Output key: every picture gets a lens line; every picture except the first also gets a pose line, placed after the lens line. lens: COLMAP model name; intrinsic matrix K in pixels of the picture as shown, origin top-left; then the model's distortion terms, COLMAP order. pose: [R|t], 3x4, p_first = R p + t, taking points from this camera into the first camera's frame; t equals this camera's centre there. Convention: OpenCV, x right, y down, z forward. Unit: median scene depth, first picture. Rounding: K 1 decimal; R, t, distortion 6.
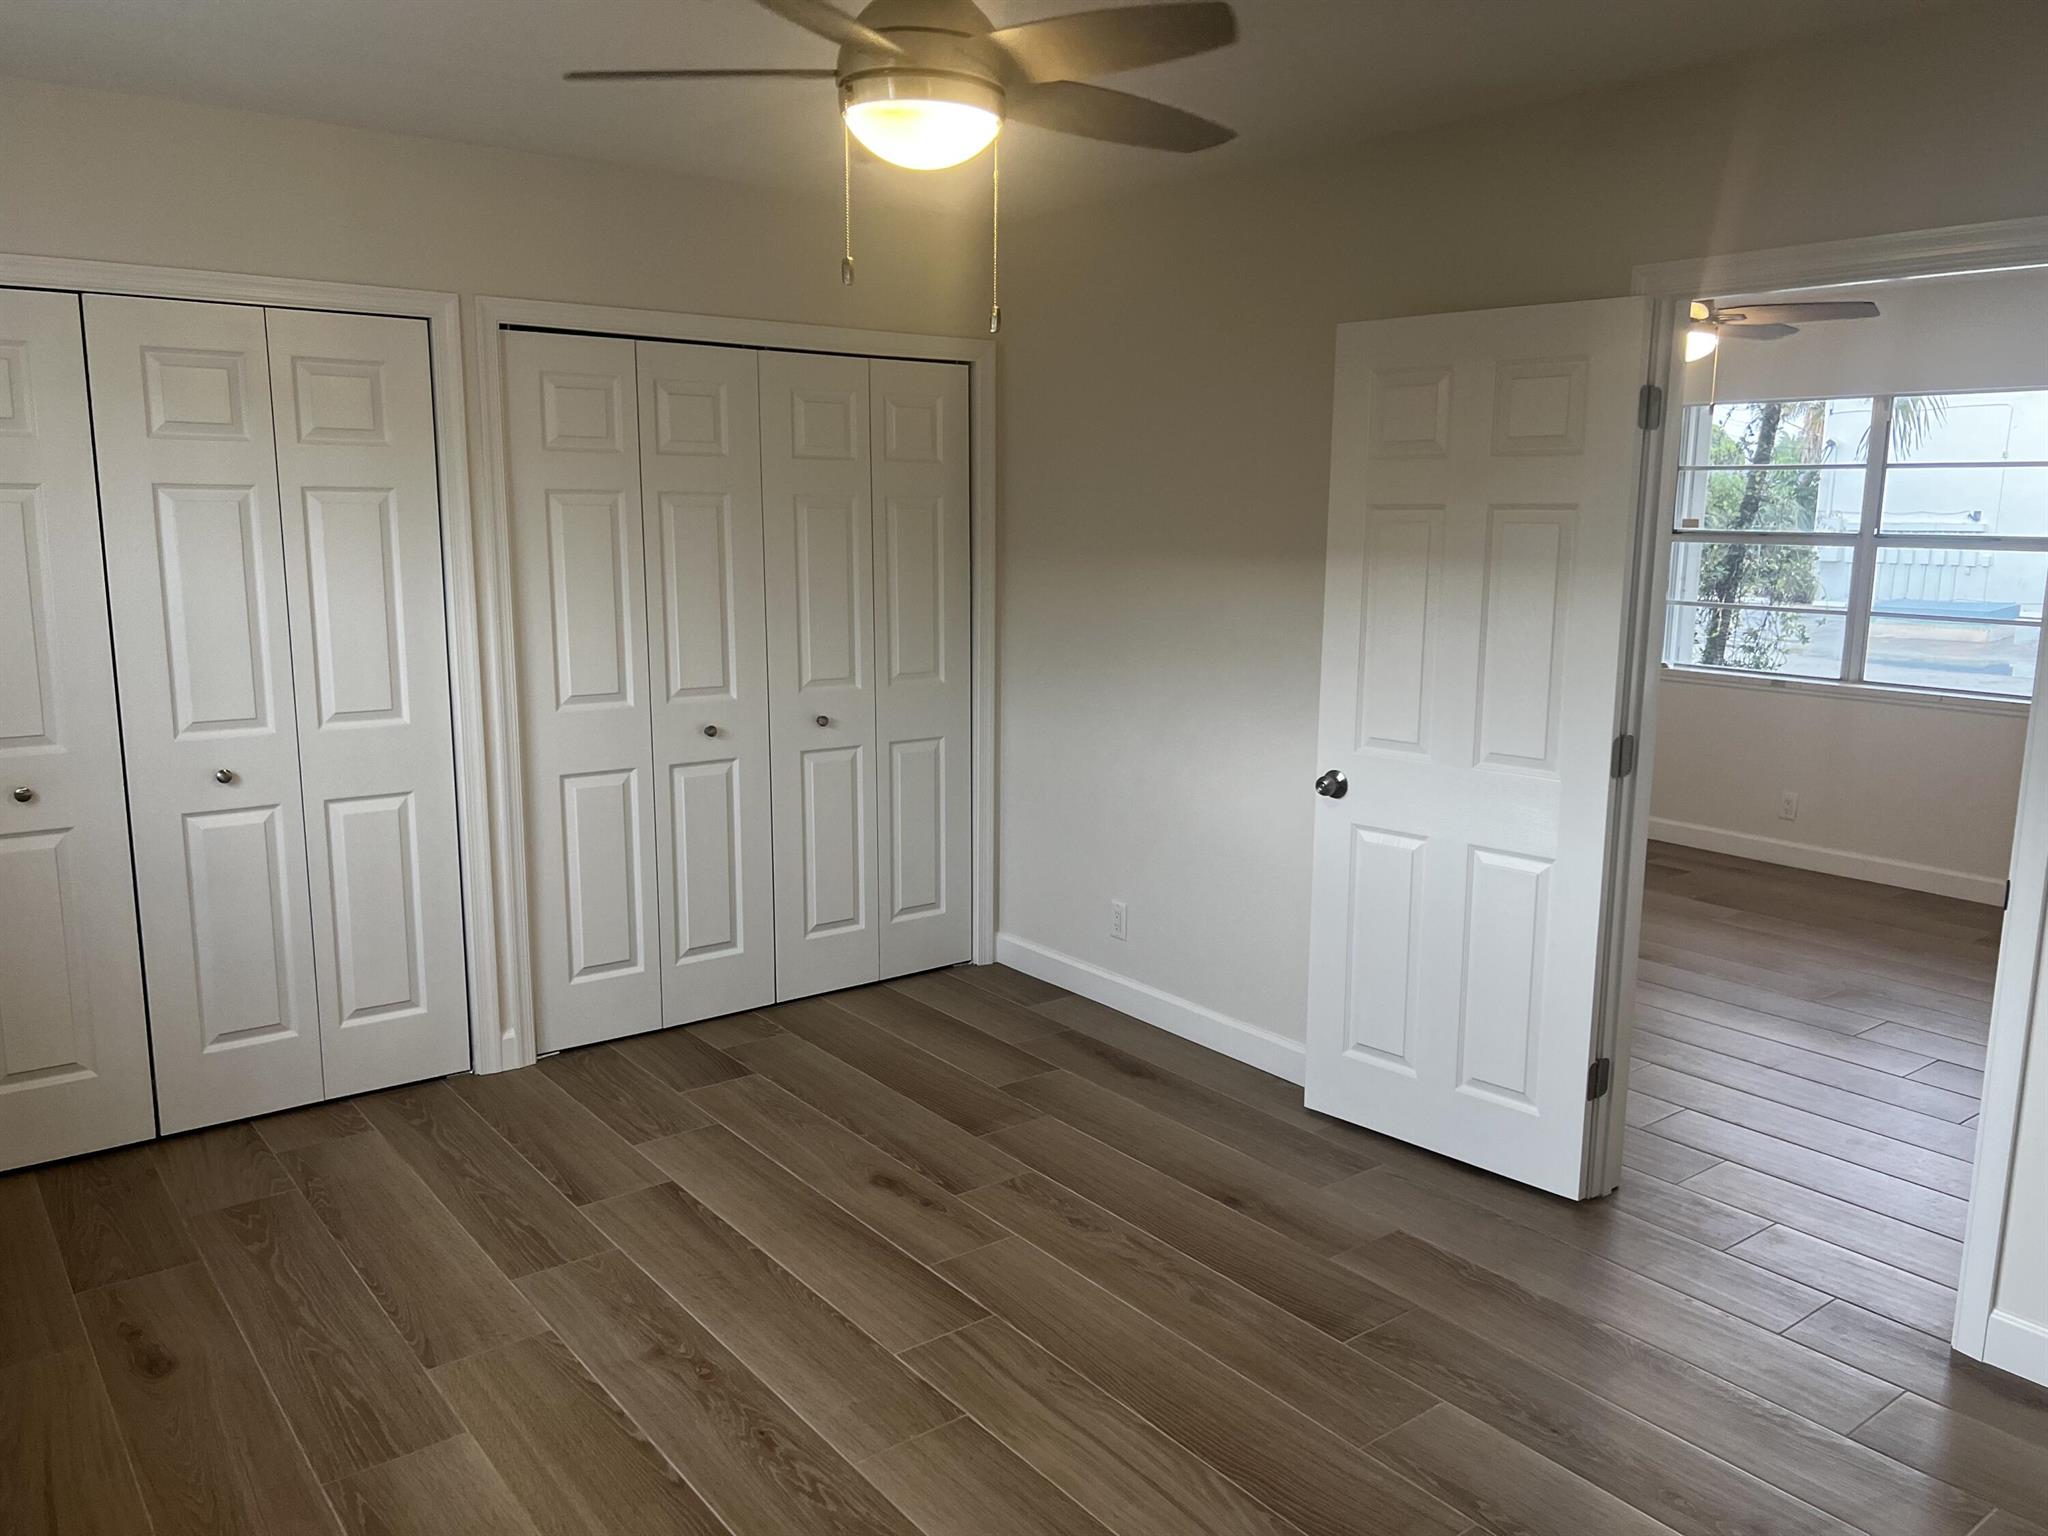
lens RADIAL K [[1541.0, 0, 1042.7], [0, 1541.0, 770.8], [0, 0, 1]] dist [0.068122, -0.072172]
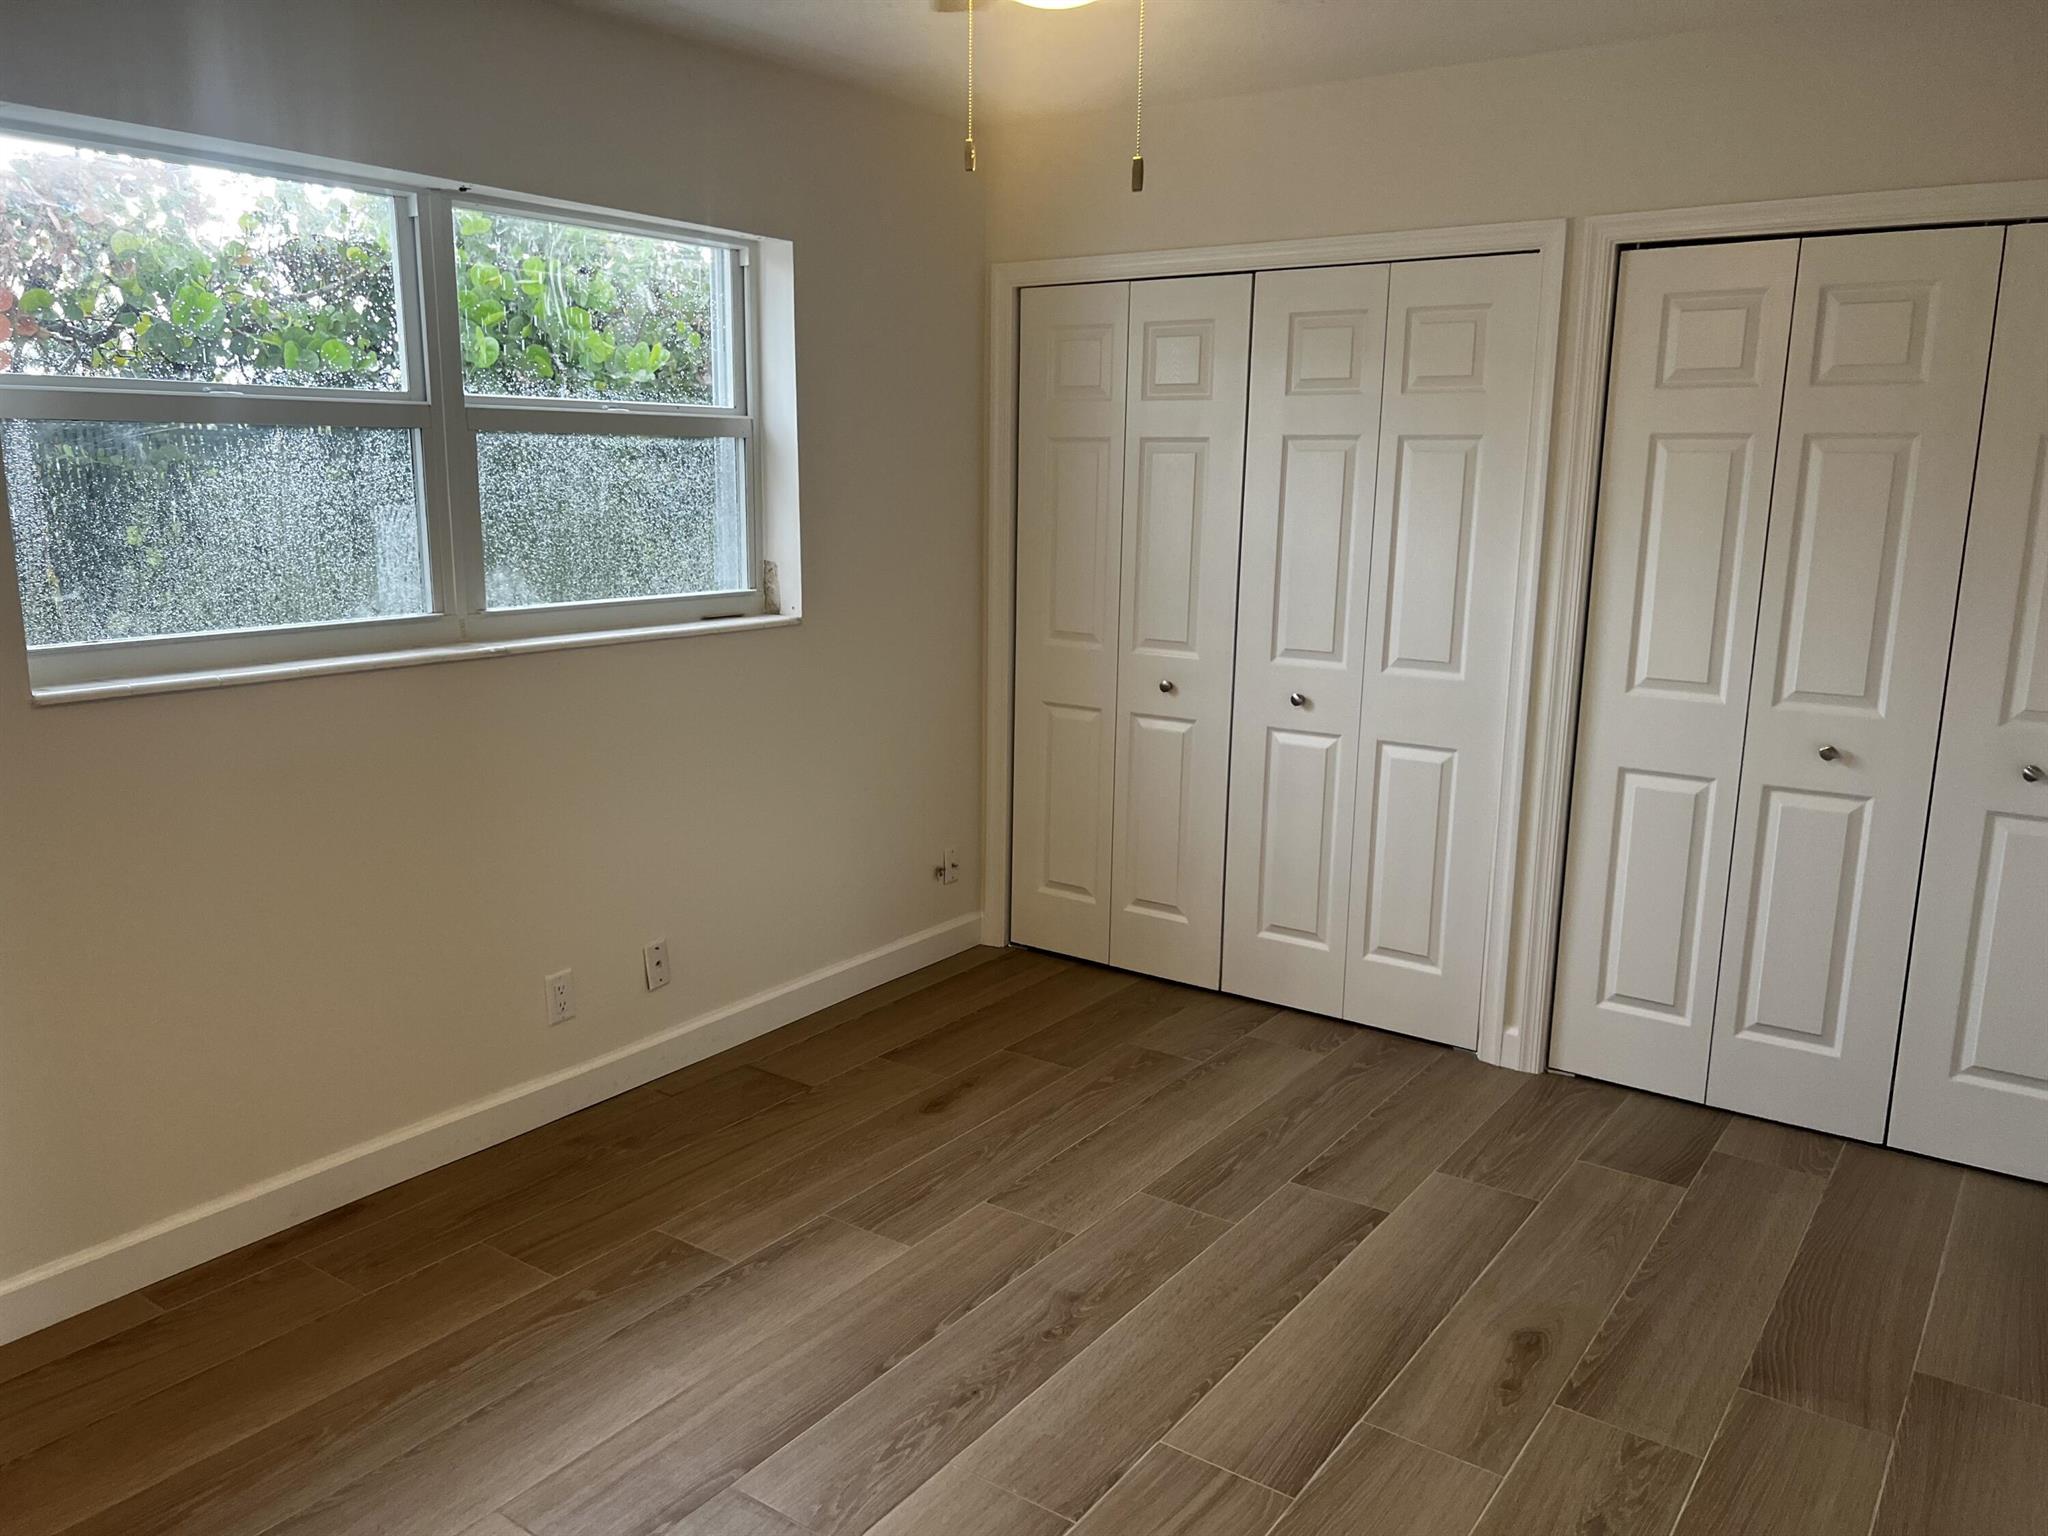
lens RADIAL K [[1541.0, 0, 1019.5], [0, 1541.0, 773.3], [0, 0, 1]] dist [0.068122, -0.072172]
pose [[0.285020, 0.182126, -0.941060, 0.456568], [-0.174821, 0.975192, 0.135784, -0.058932], [0.942444, 0.125816, 0.309789, 0.464727]]
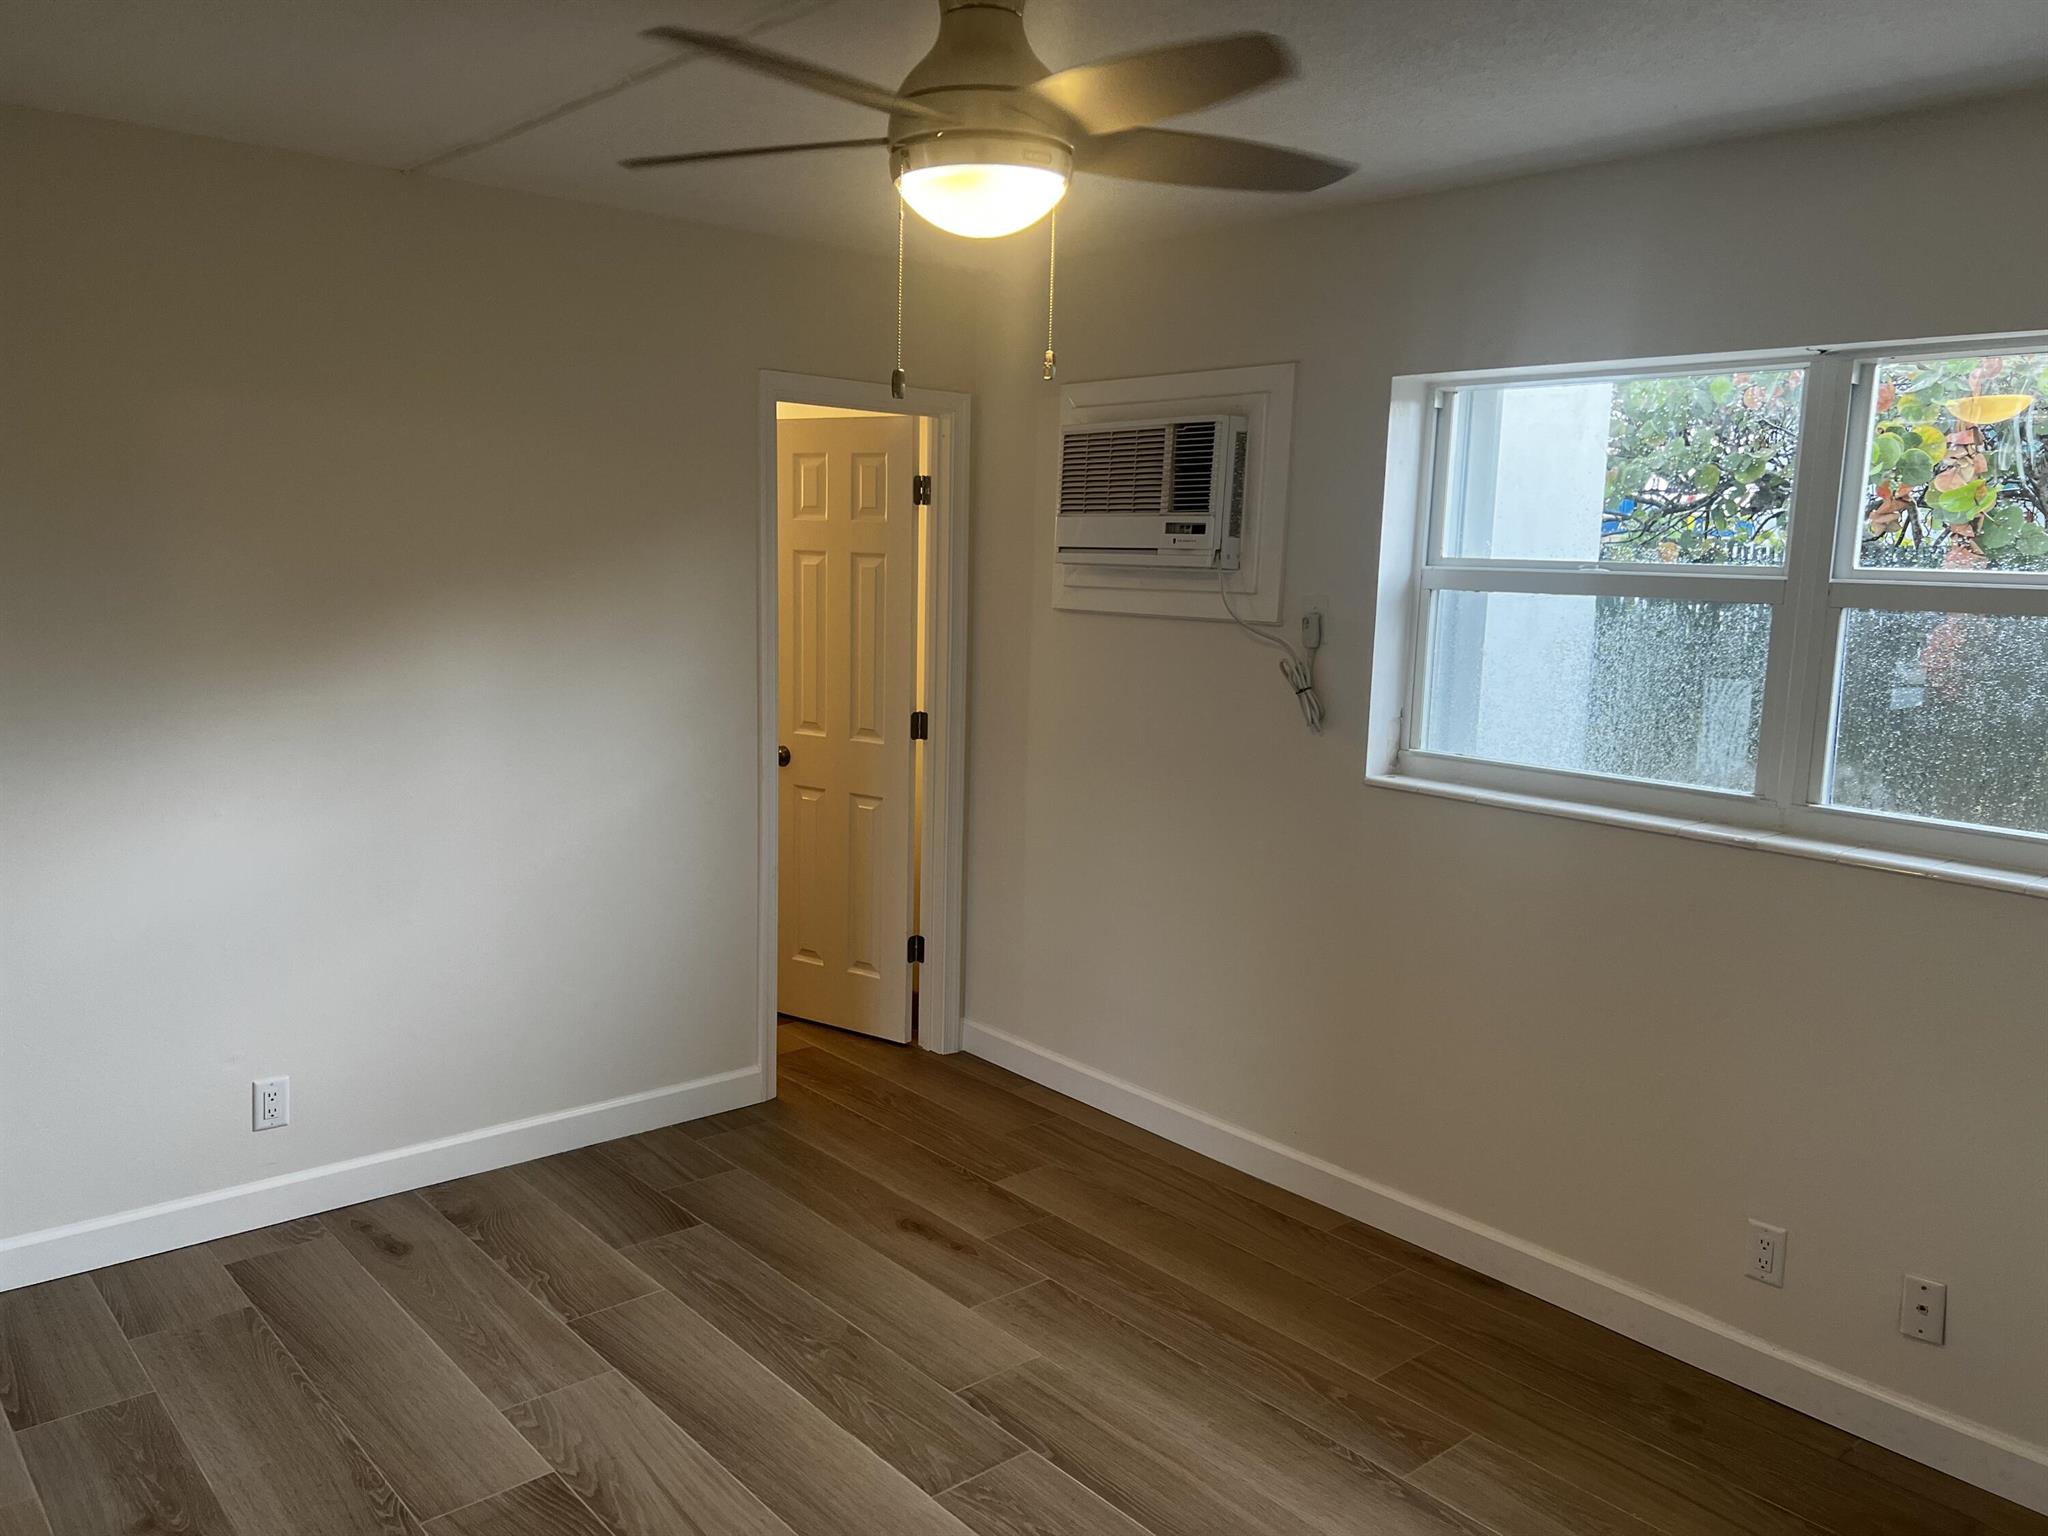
lens RADIAL K [[1541.0, 0, 1033.8], [0, 1541.0, 766.7], [0, 0, 1]] dist [0.068122, -0.072172]
pose [[-0.996753, -0.039274, -0.070294, -0.027513], [-0.059361, 0.948253, 0.311918, -0.218917], [0.054407, 0.315078, -0.947505, 1.167968]]
